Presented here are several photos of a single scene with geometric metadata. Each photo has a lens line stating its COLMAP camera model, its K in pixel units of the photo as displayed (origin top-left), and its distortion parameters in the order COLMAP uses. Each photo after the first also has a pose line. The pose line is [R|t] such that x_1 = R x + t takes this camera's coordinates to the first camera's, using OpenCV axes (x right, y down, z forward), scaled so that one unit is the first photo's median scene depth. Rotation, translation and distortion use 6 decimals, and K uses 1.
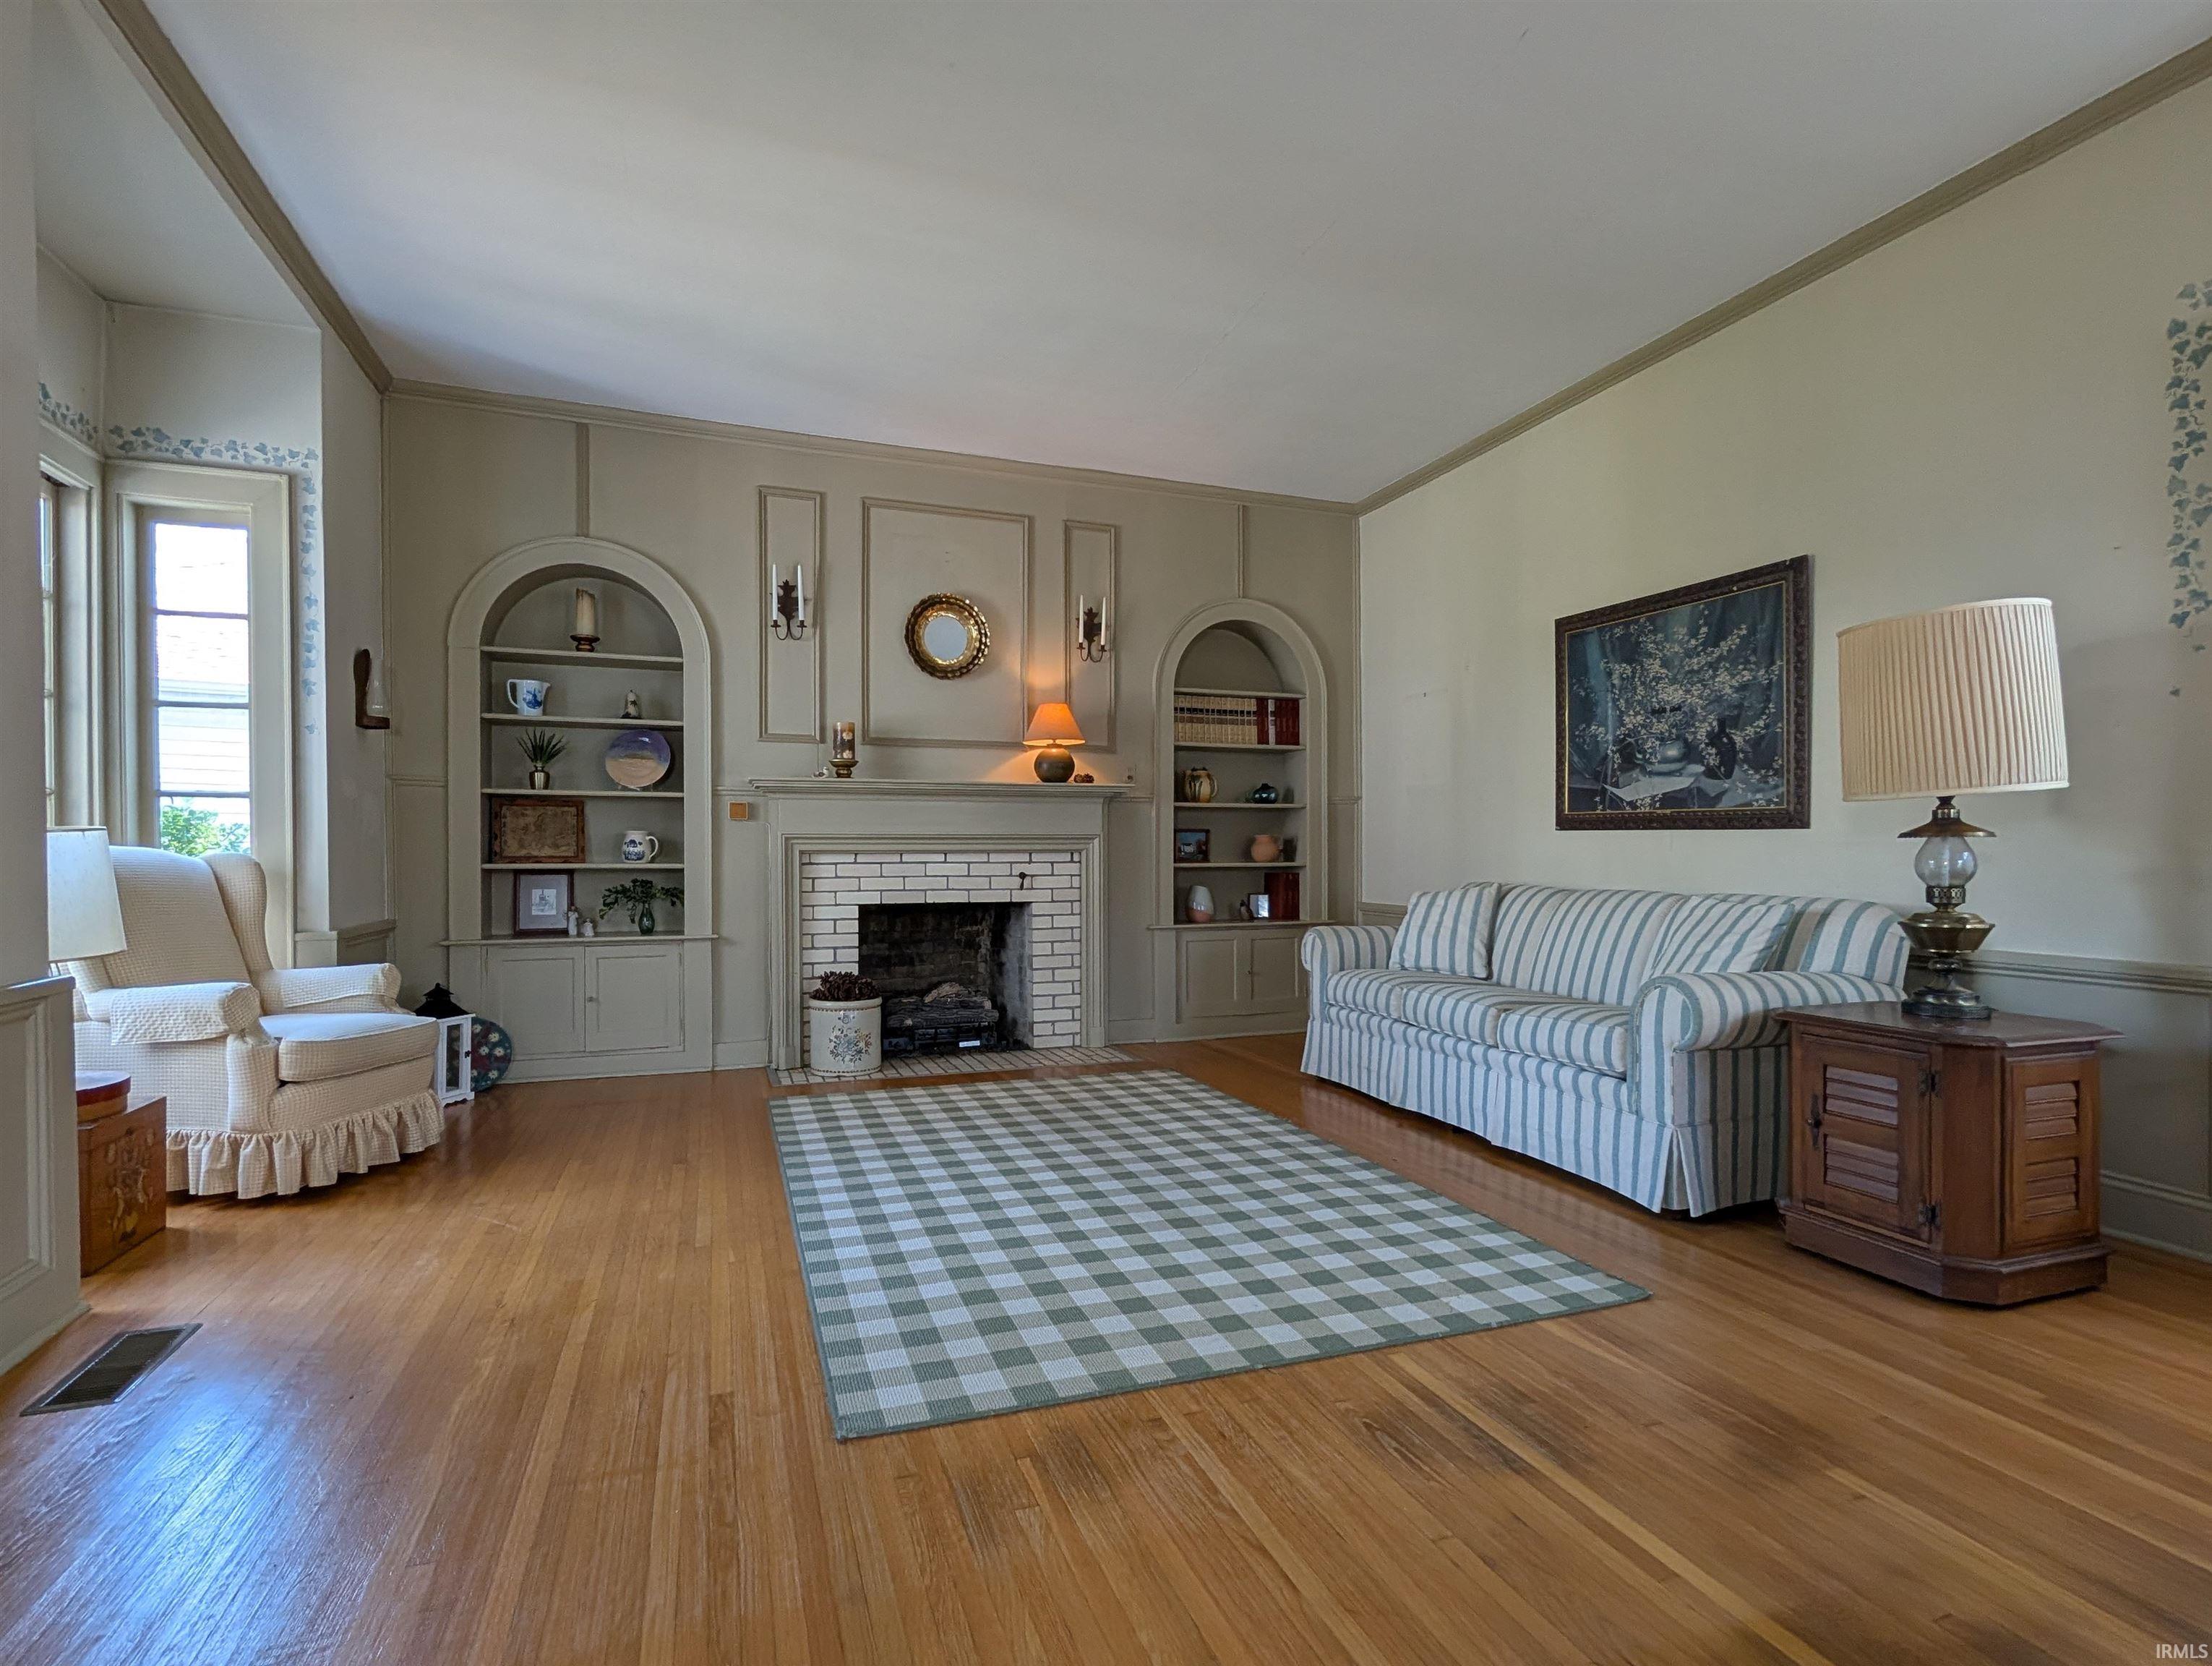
lens RADIAL K [[1099.8, 0, 1115.3], [0, 1099.8, 852.4], [0, 0, 1]] dist [-0.001911, -0.000790]
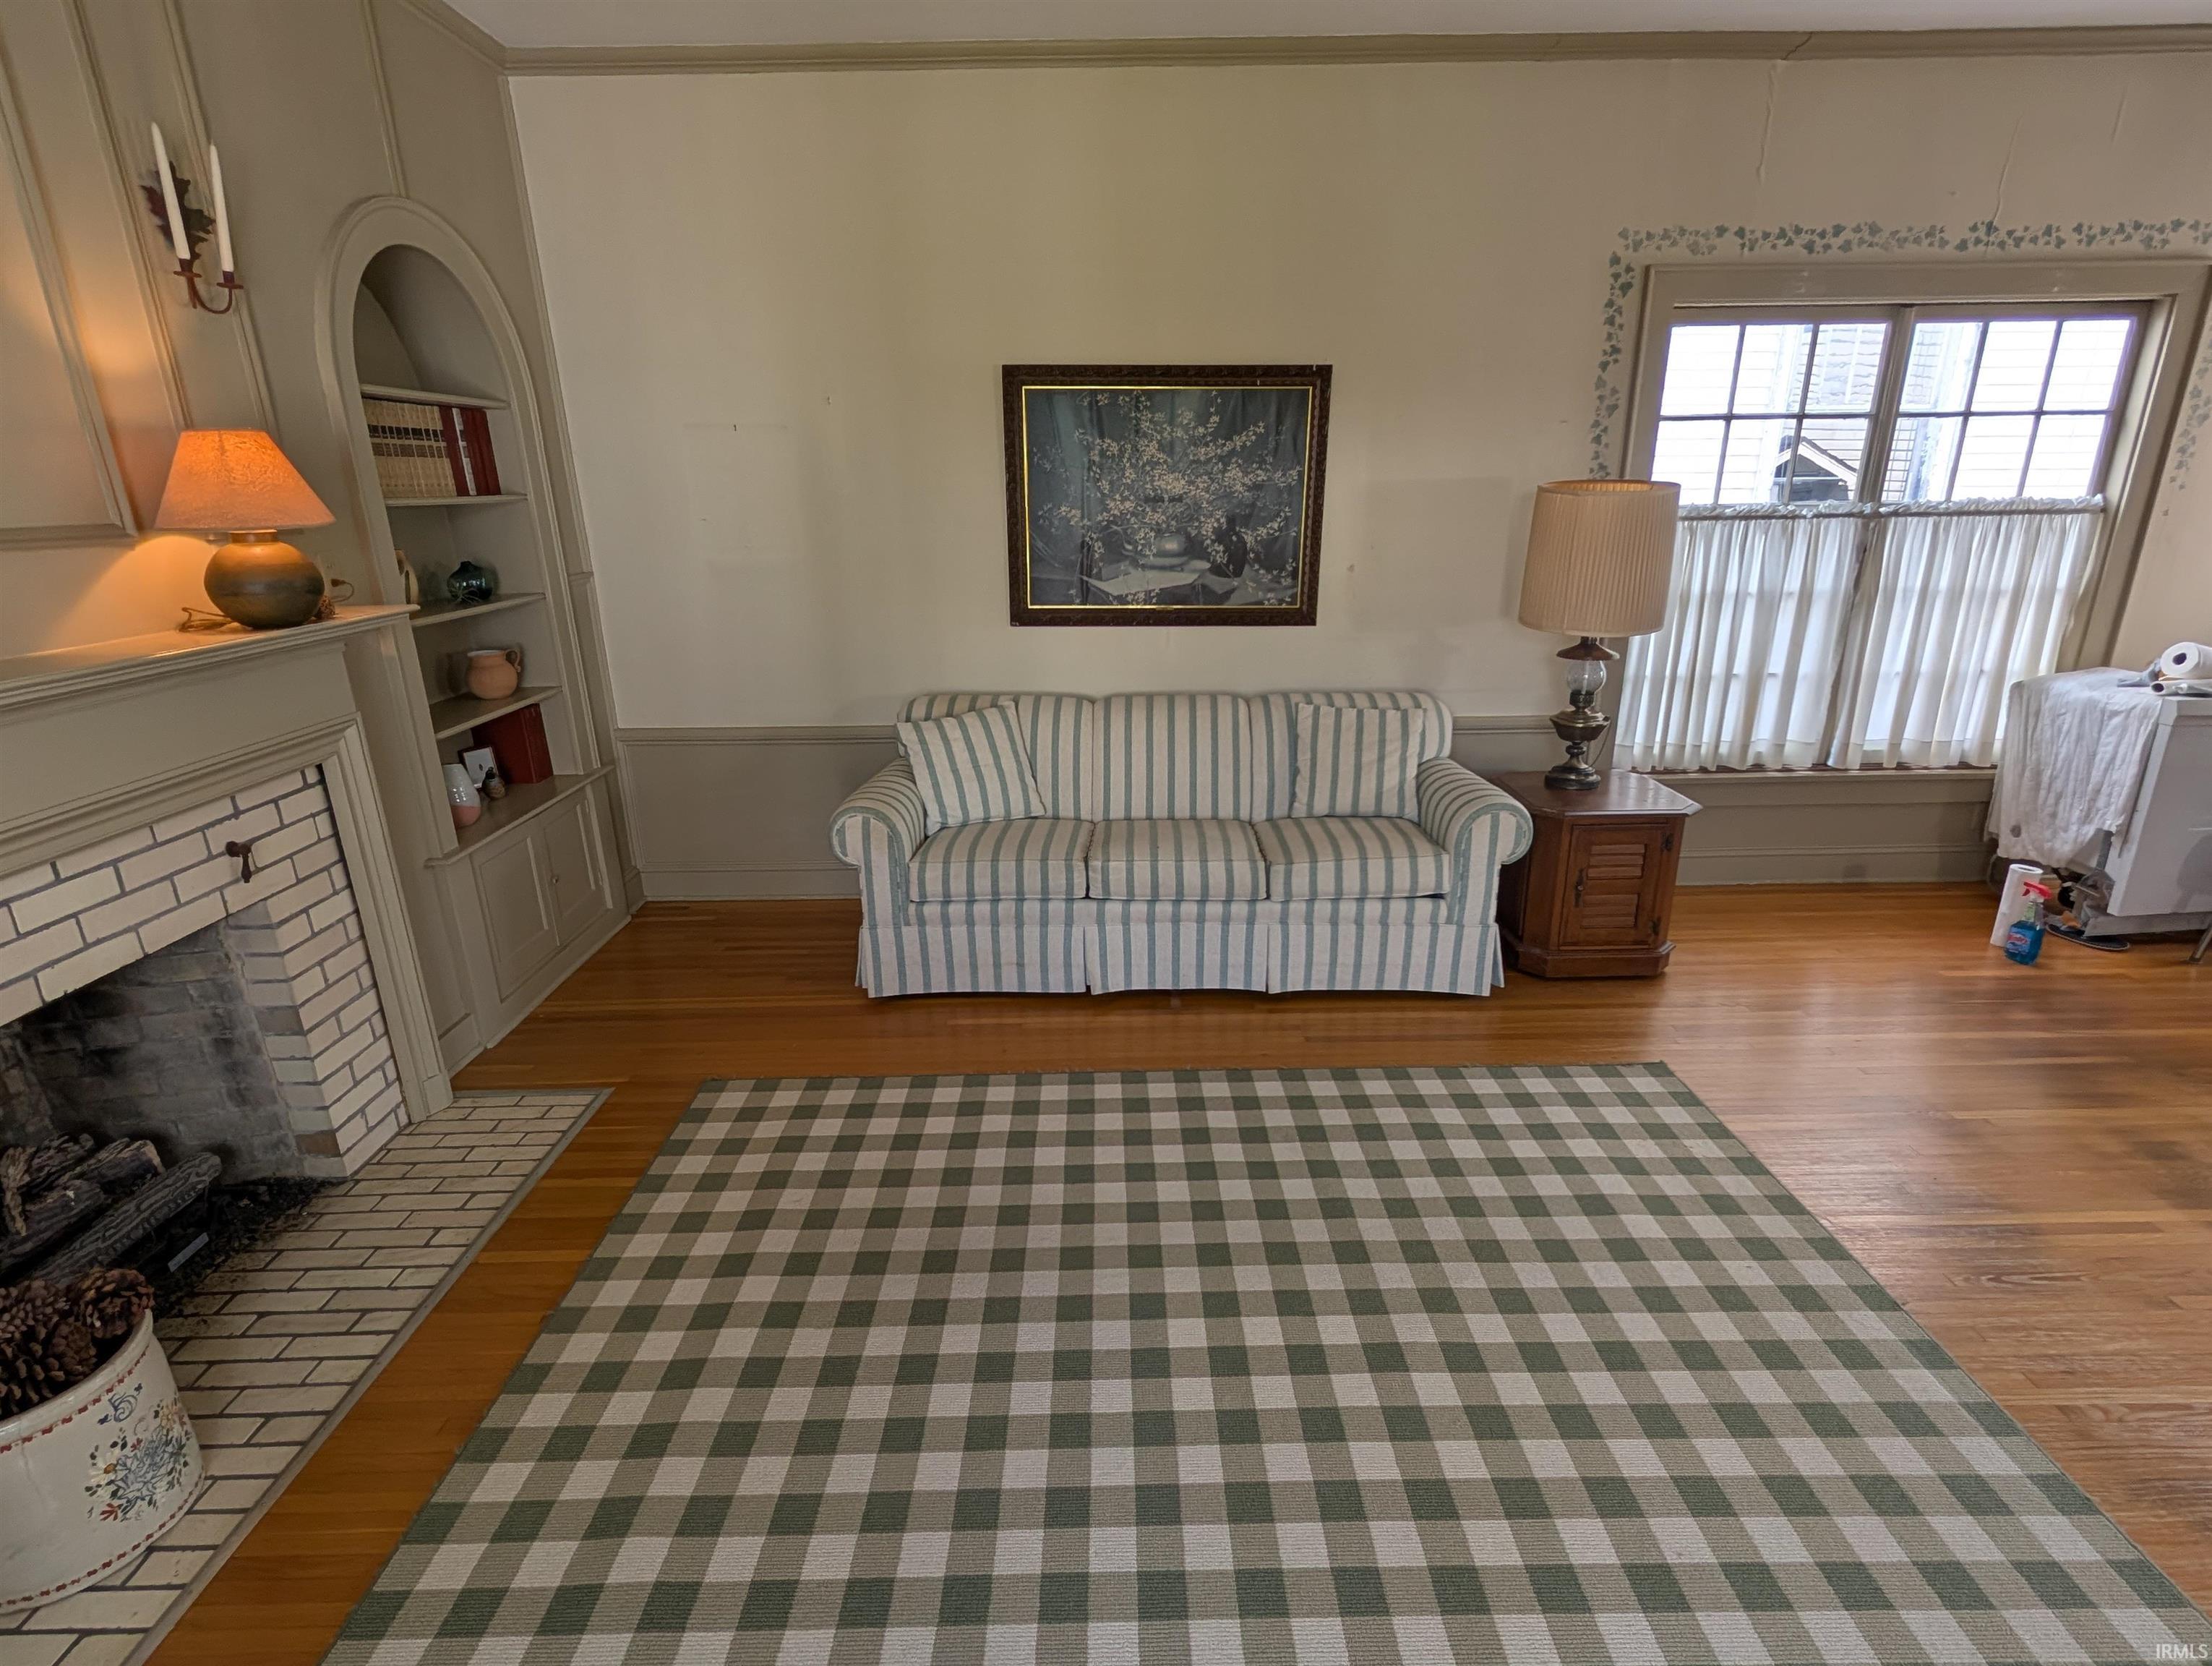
lens RADIAL K [[1099.8, 0, 1115.3], [0, 1099.8, 852.4], [0, 0, 1]] dist [-0.001911, -0.000790]
pose [[0.338057, -0.304878, 0.890374, -0.389954], [0.013536, 0.947551, 0.319317, -0.122849], [-0.941028, -0.095895, 0.324453, 0.594236]]
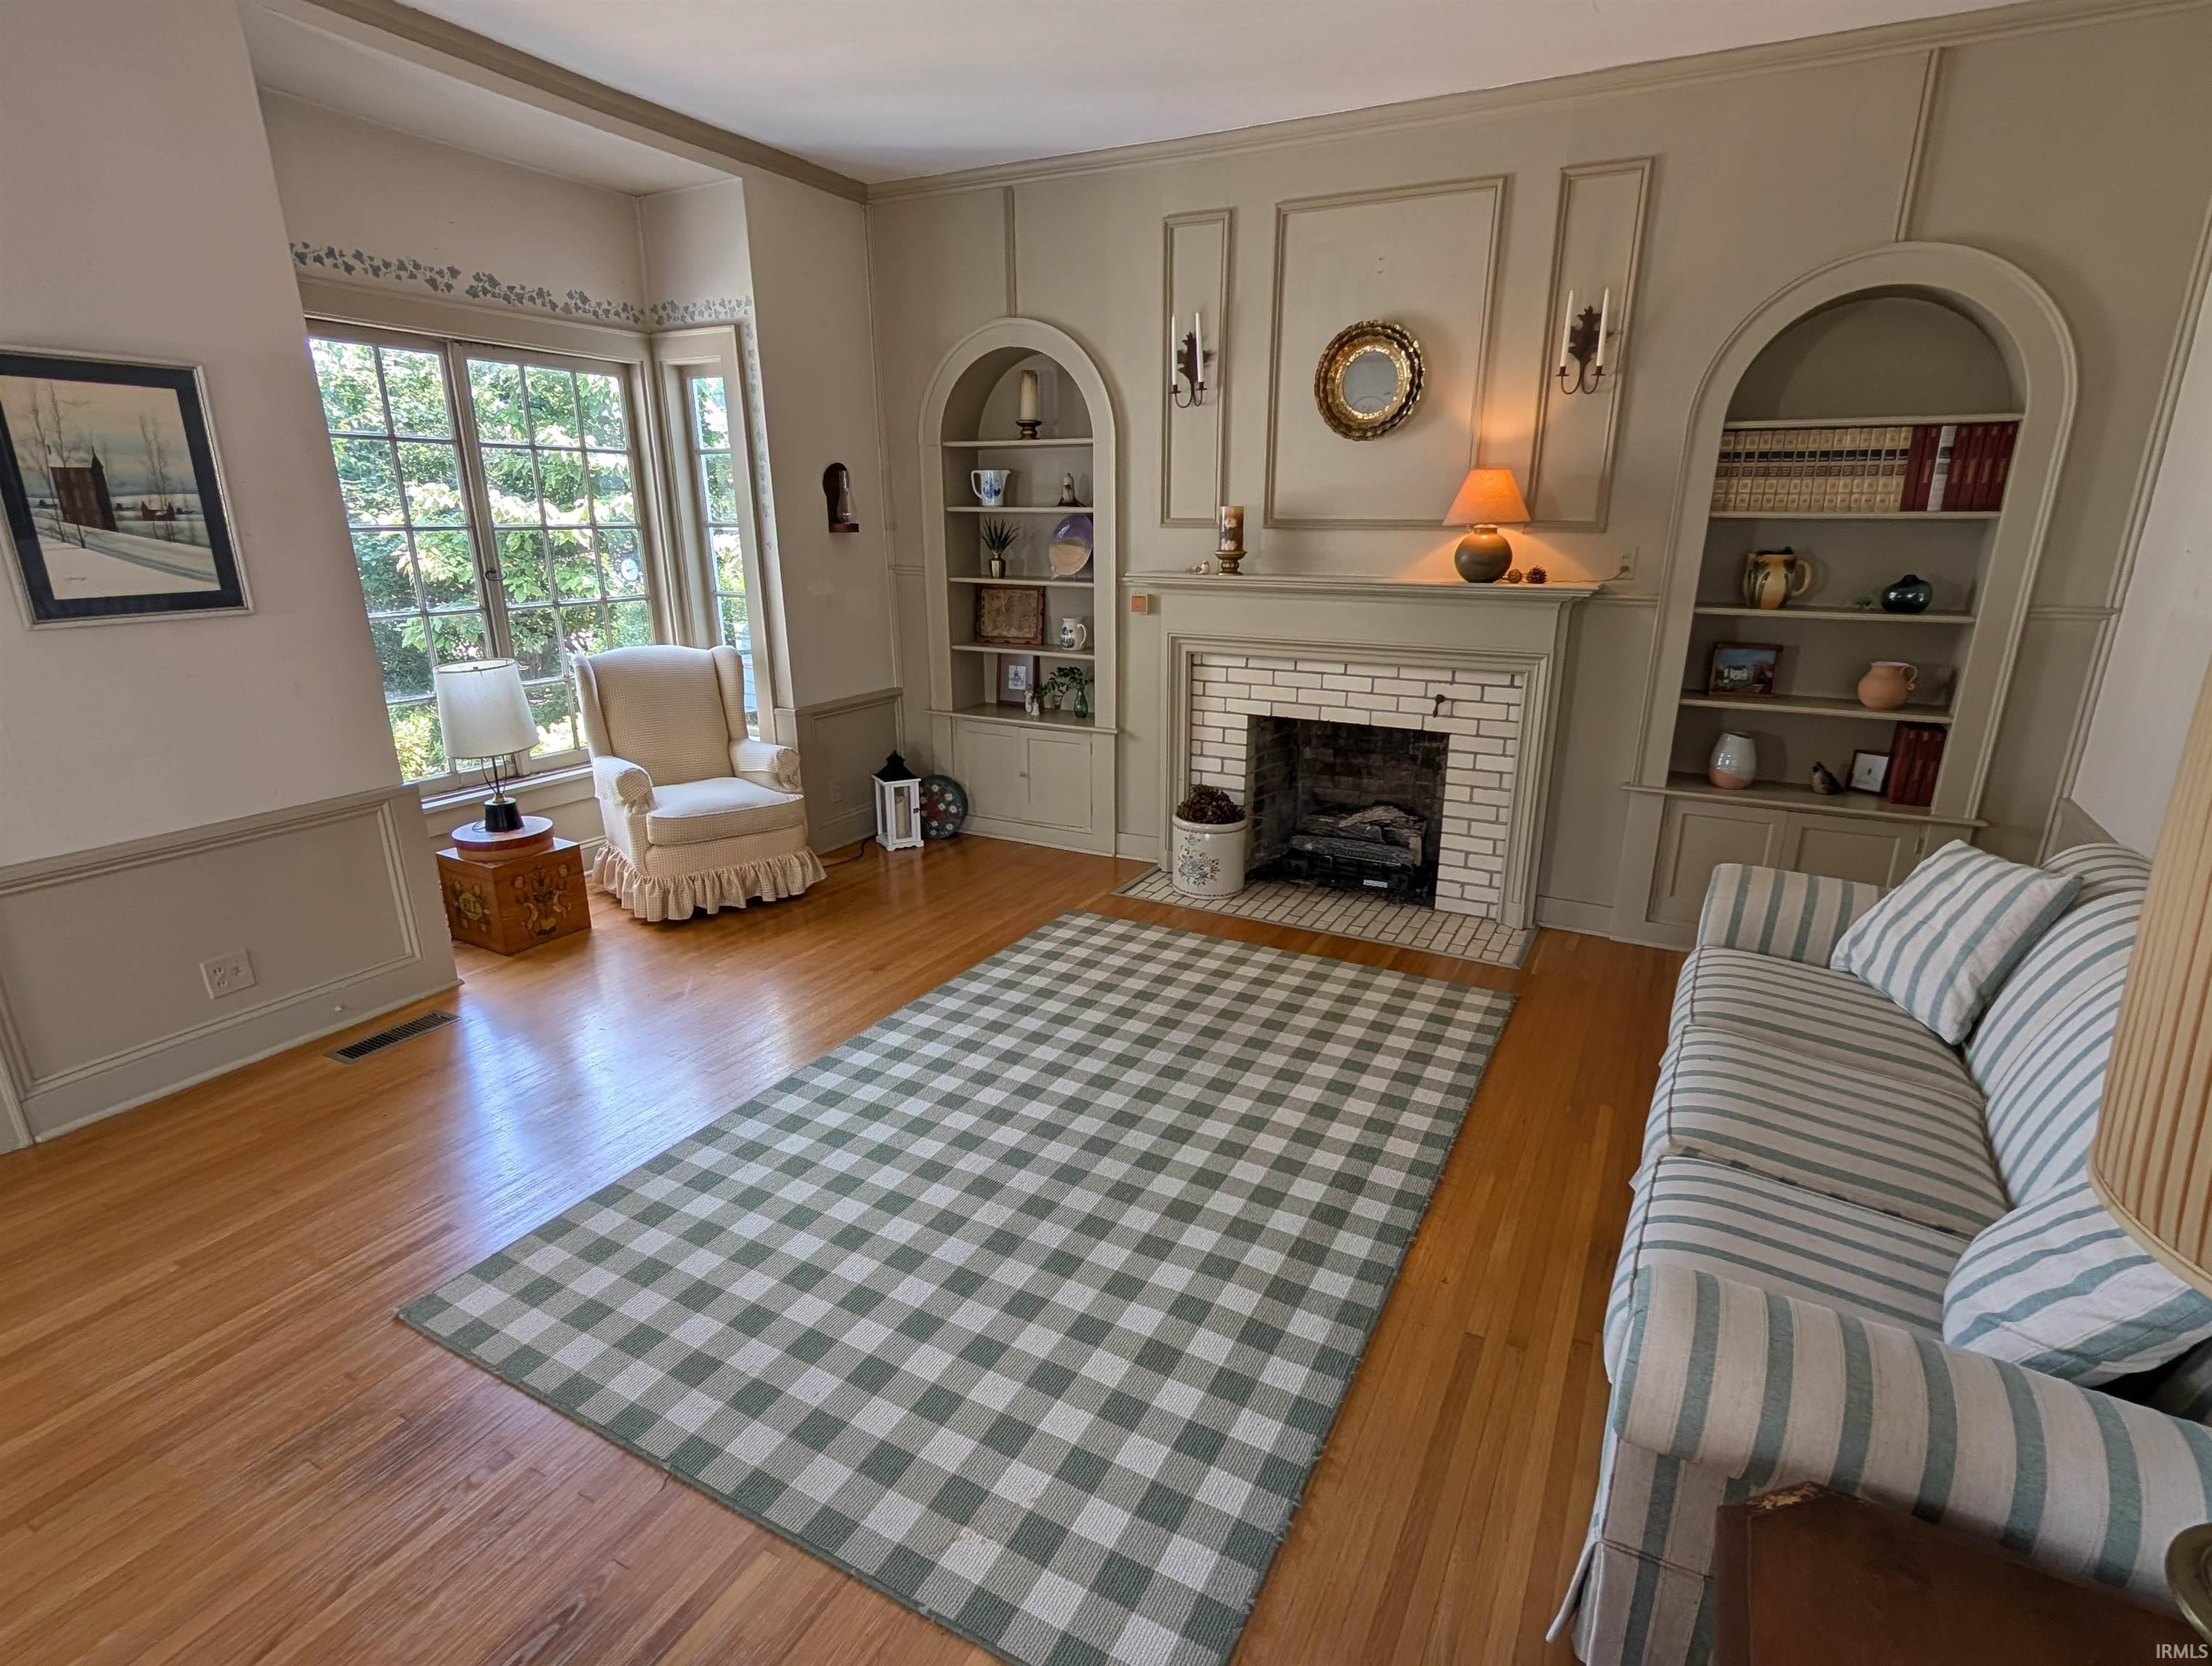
lens RADIAL K [[1099.8, 0, 1115.3], [0, 1099.8, 852.4], [0, 0, 1]] dist [-0.001911, -0.000790]
pose [[0.667144, 0.223933, -0.710474, 0.382096], [-0.003266, 0.954617, 0.297818, -0.119559], [0.744922, -0.196367, 0.637599, 0.337555]]
